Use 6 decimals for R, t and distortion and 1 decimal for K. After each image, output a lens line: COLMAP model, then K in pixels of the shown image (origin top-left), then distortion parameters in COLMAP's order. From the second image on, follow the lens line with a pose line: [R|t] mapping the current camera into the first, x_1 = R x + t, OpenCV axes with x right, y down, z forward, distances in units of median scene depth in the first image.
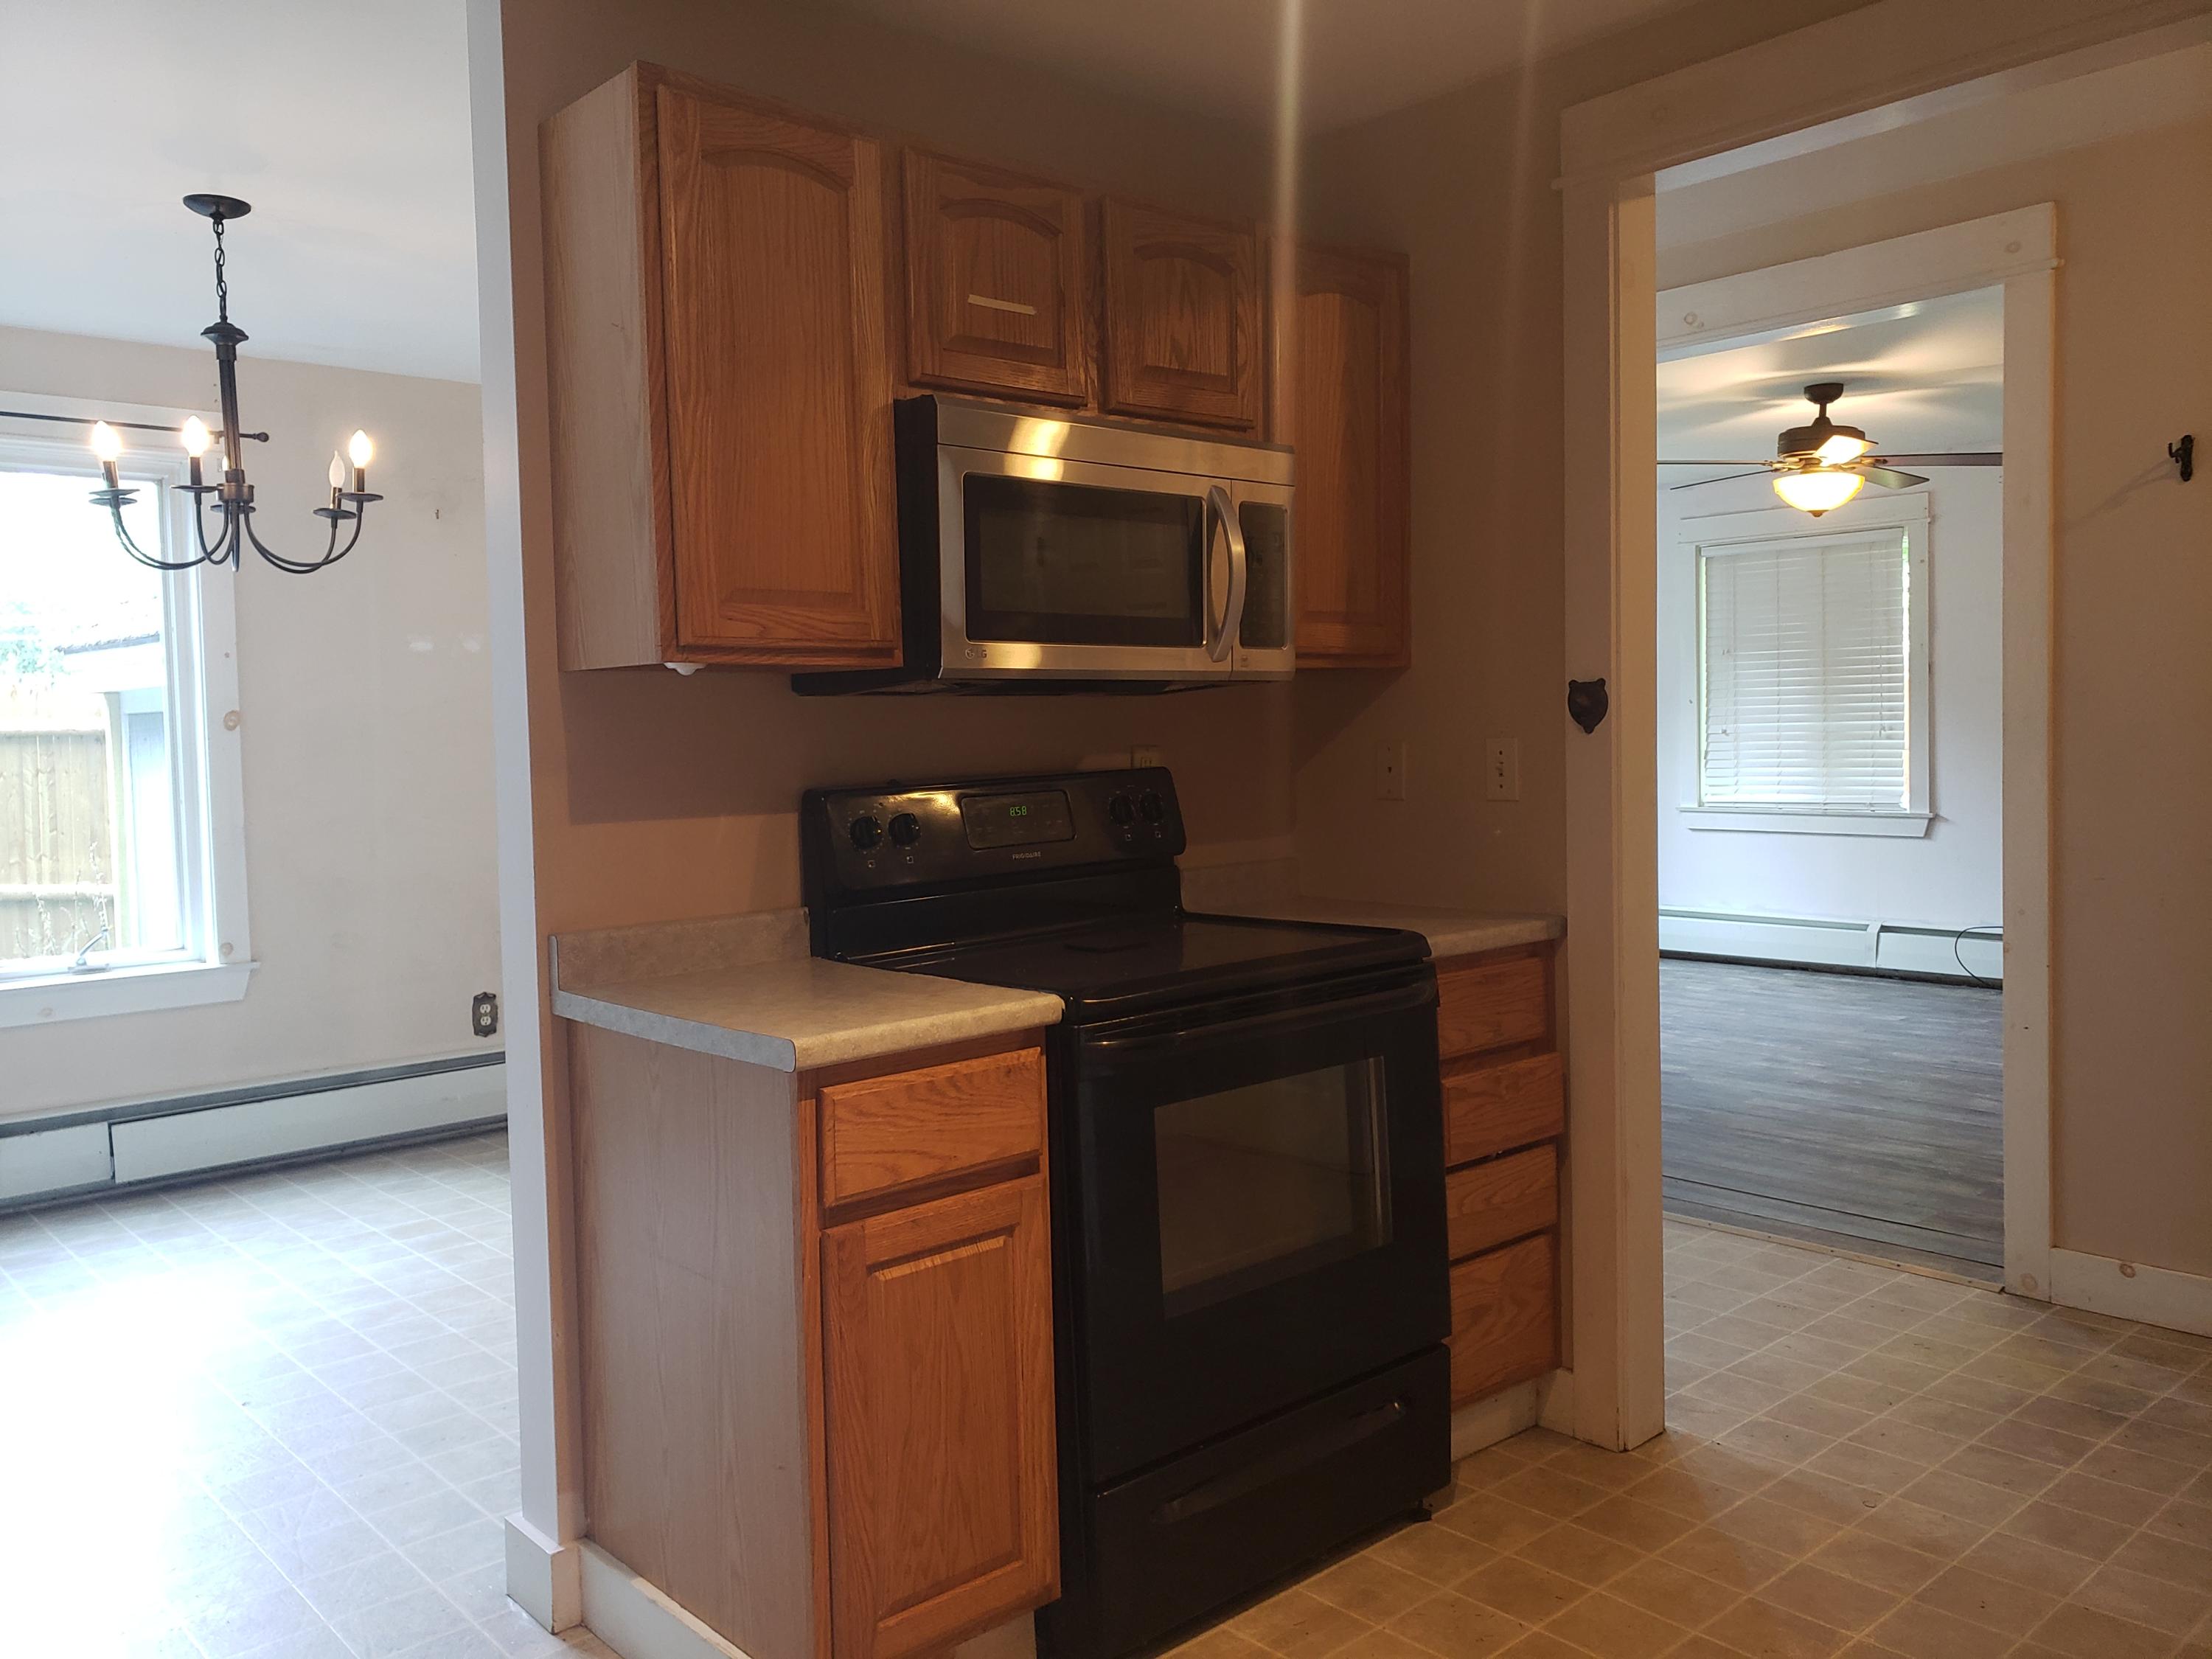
lens RADIAL K [[1702.4, 0, 1106.0], [0, 1702.4, 829.5], [0, 0, 1]] dist [-0.003950, -0.000656]
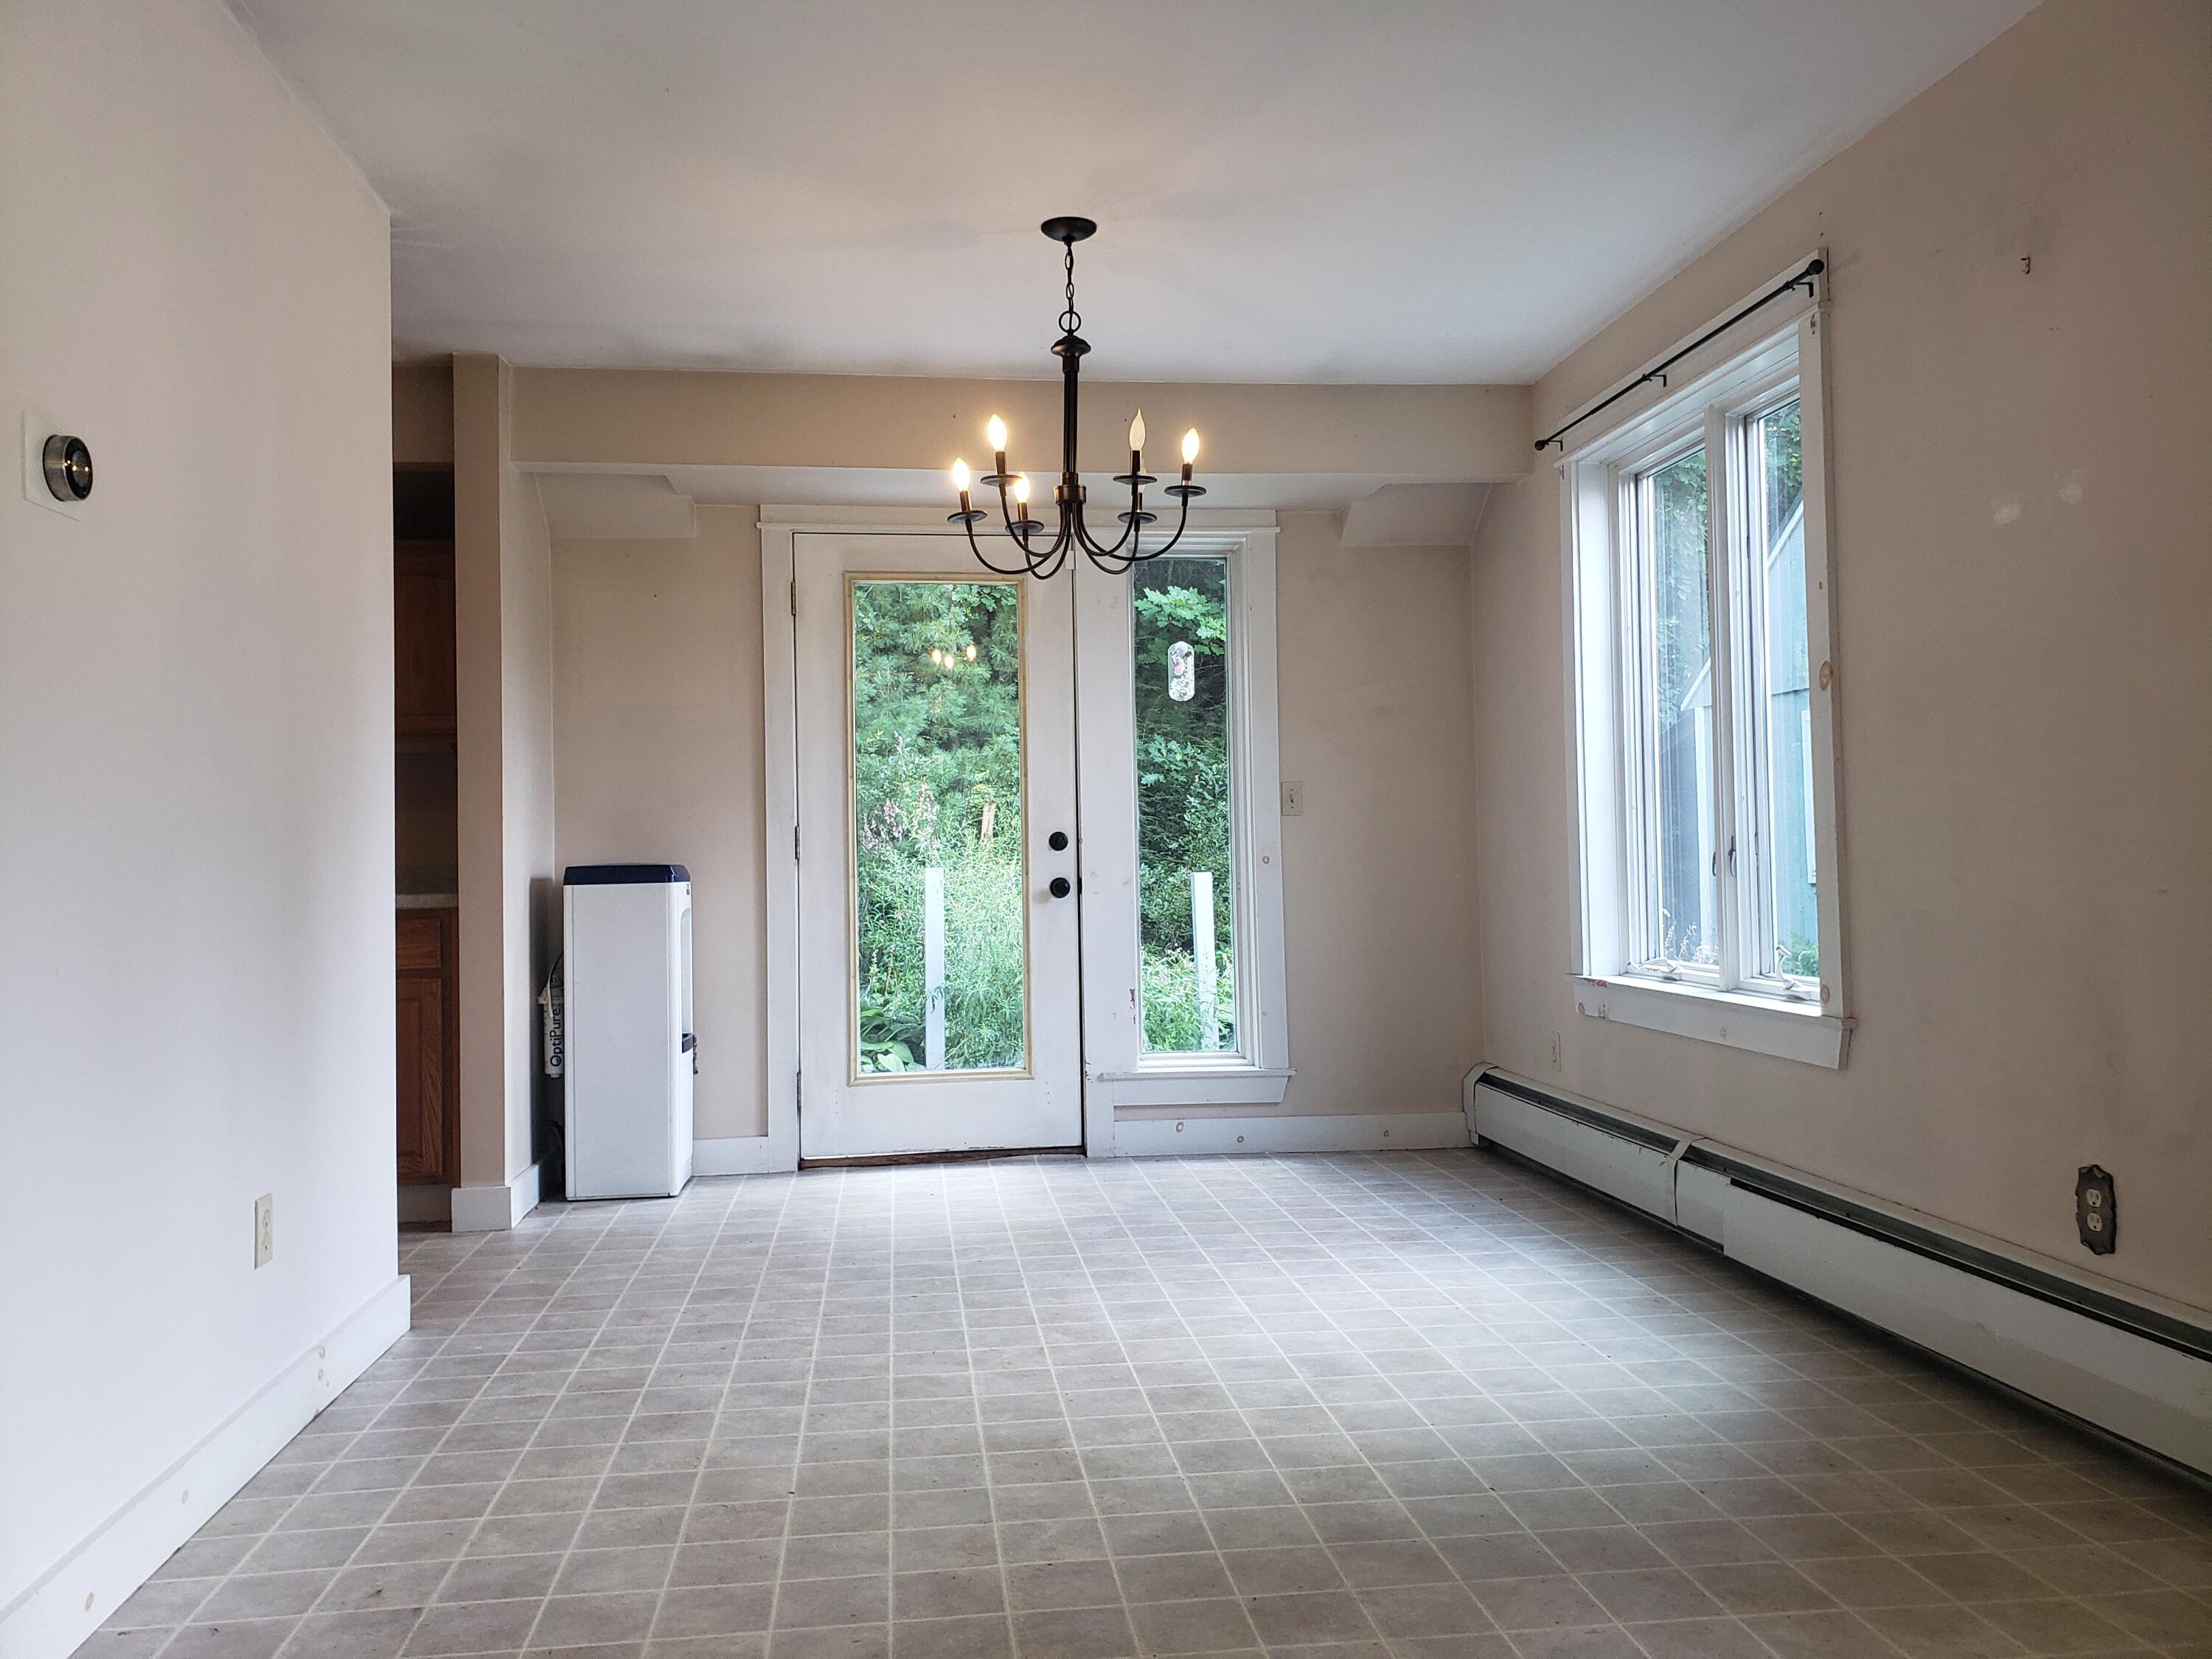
lens RADIAL K [[1746.5, 0, 1106.0], [0, 1746.5, 829.5], [0, 0, 1]] dist [0.049769, 0.007701]
pose [[-0.576400, 0.024593, -0.816798, 0.315016], [-0.013250, 0.999134, 0.039433, -0.029451], [0.817060, 0.033552, -0.575575, 1.395573]]
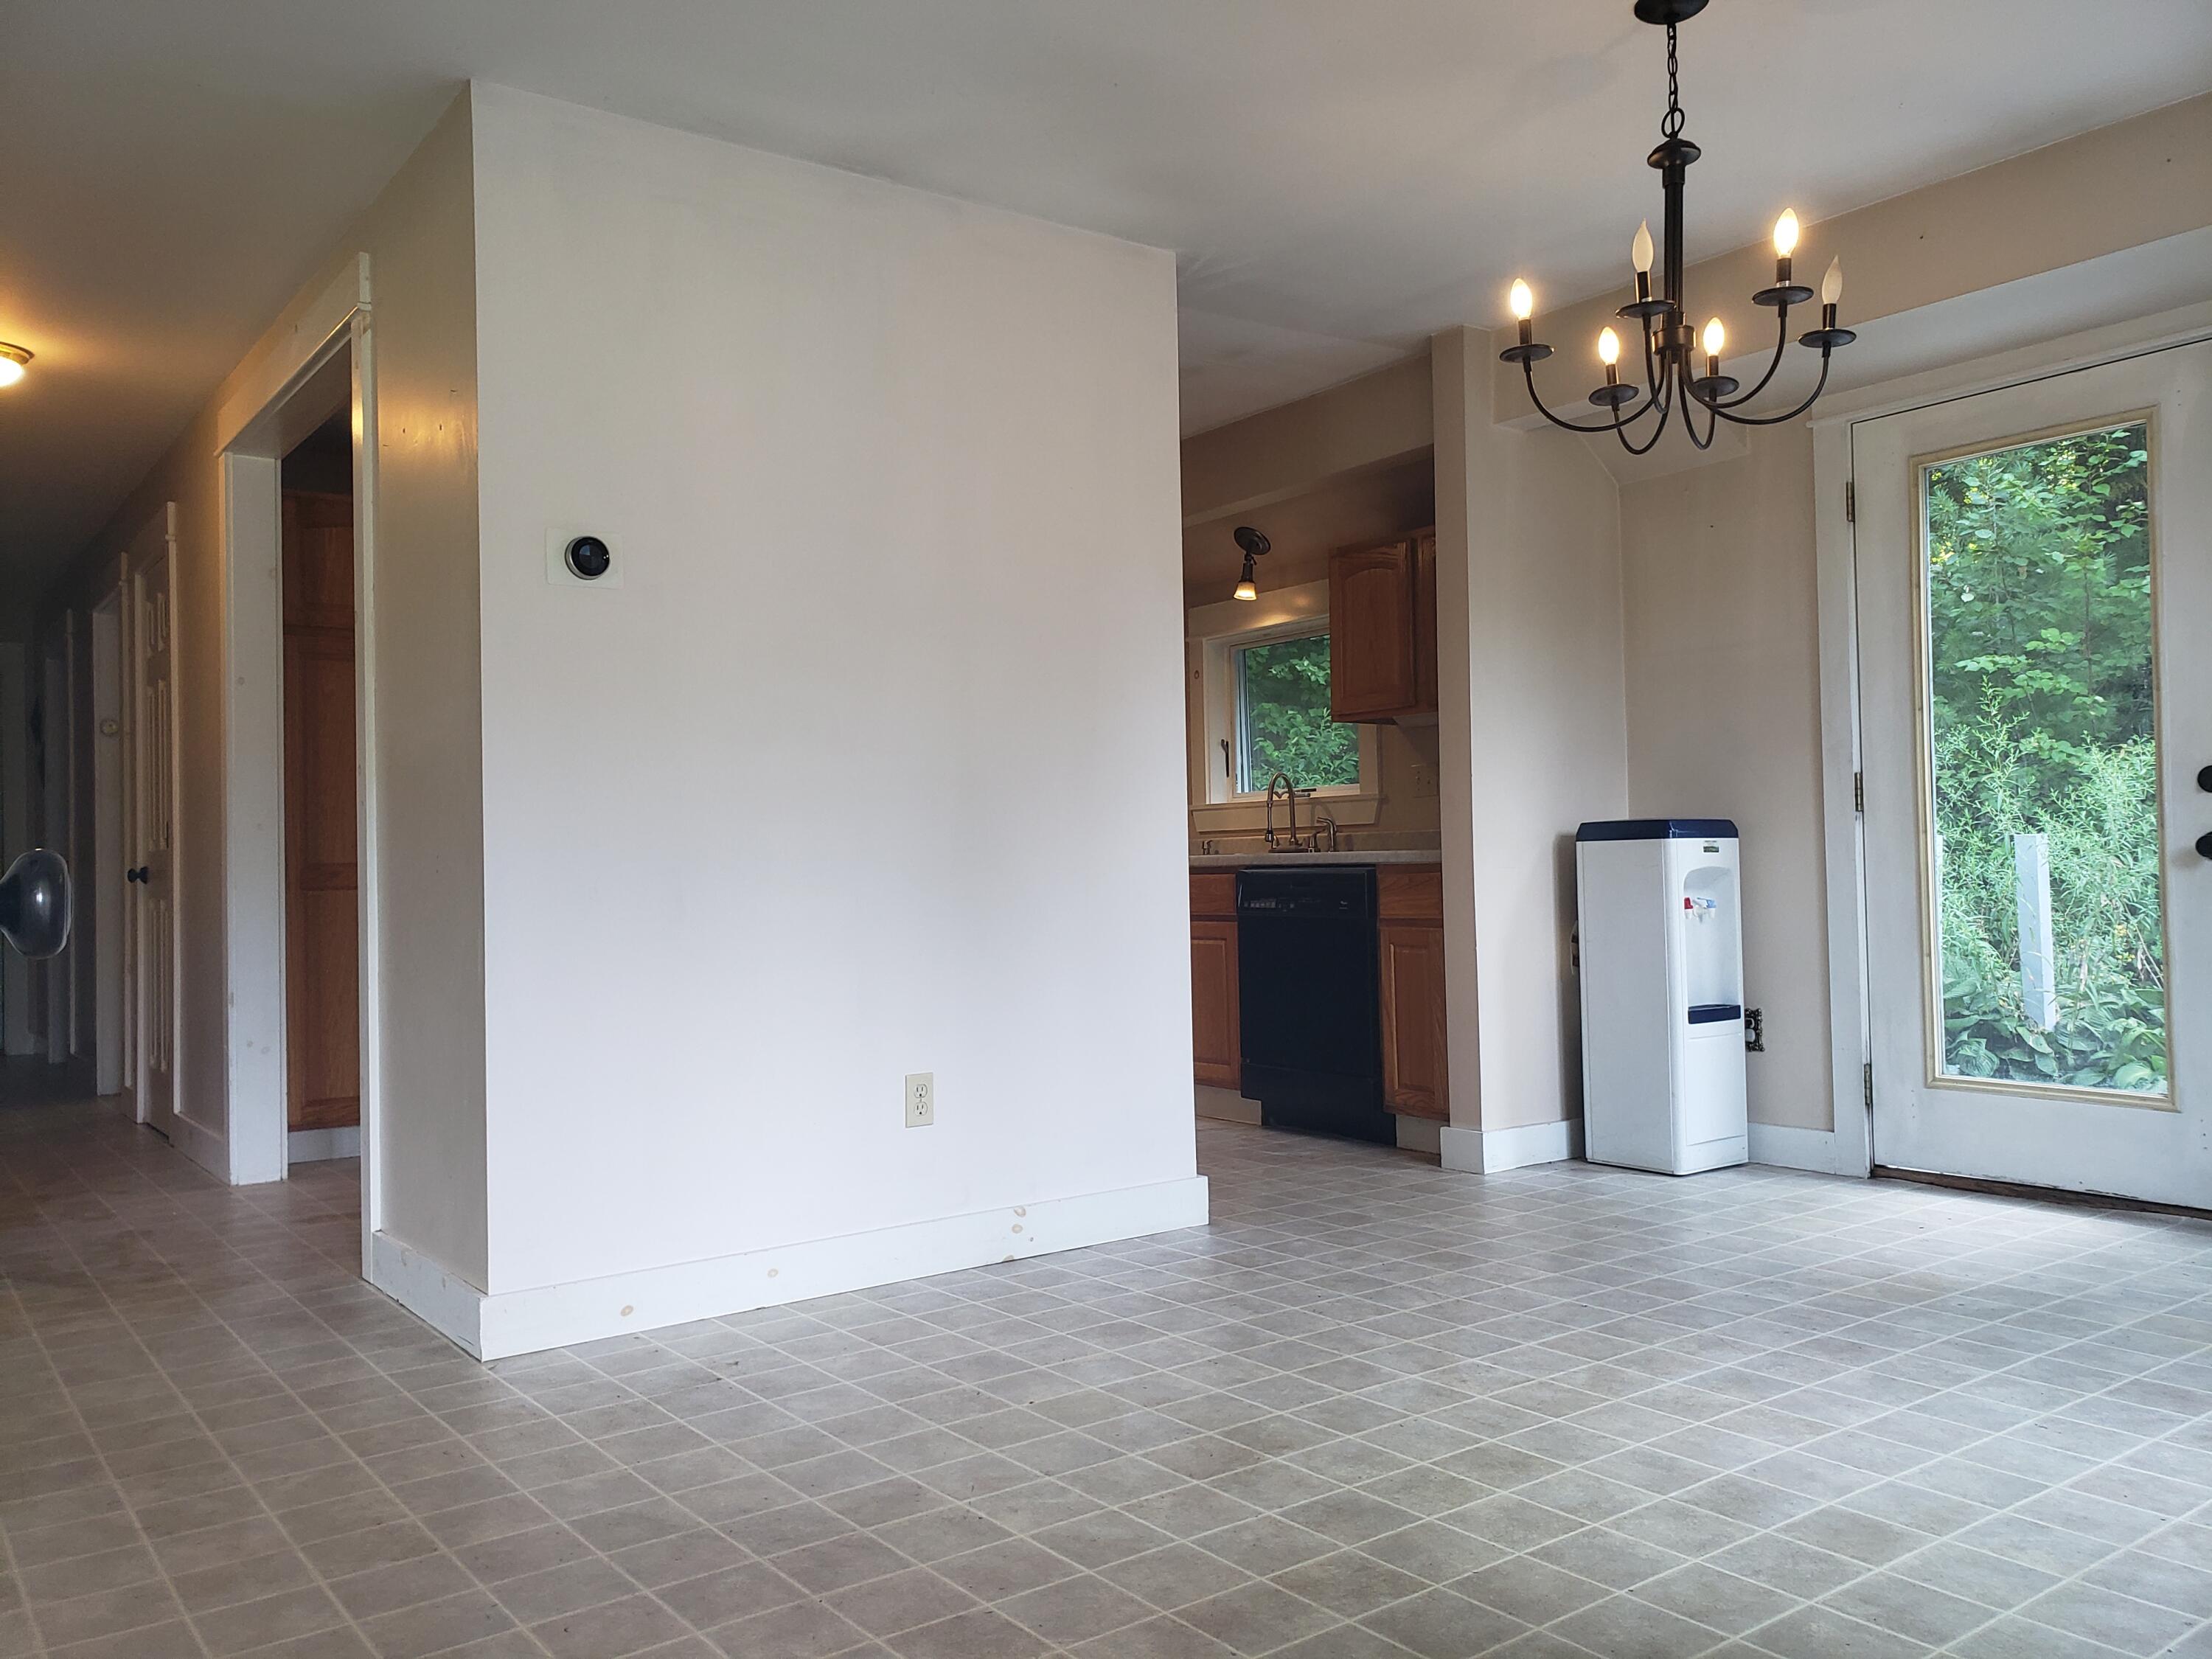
lens RADIAL K [[1746.5, 0, 1106.0], [0, 1746.5, 829.5], [0, 0, 1]] dist [0.049769, 0.007701]
pose [[-0.993882, 0.052558, 0.097142, -0.260242], [0.055796, 0.997964, 0.030910, -0.000748], [-0.095320, 0.036141, -0.994790, 1.611191]]
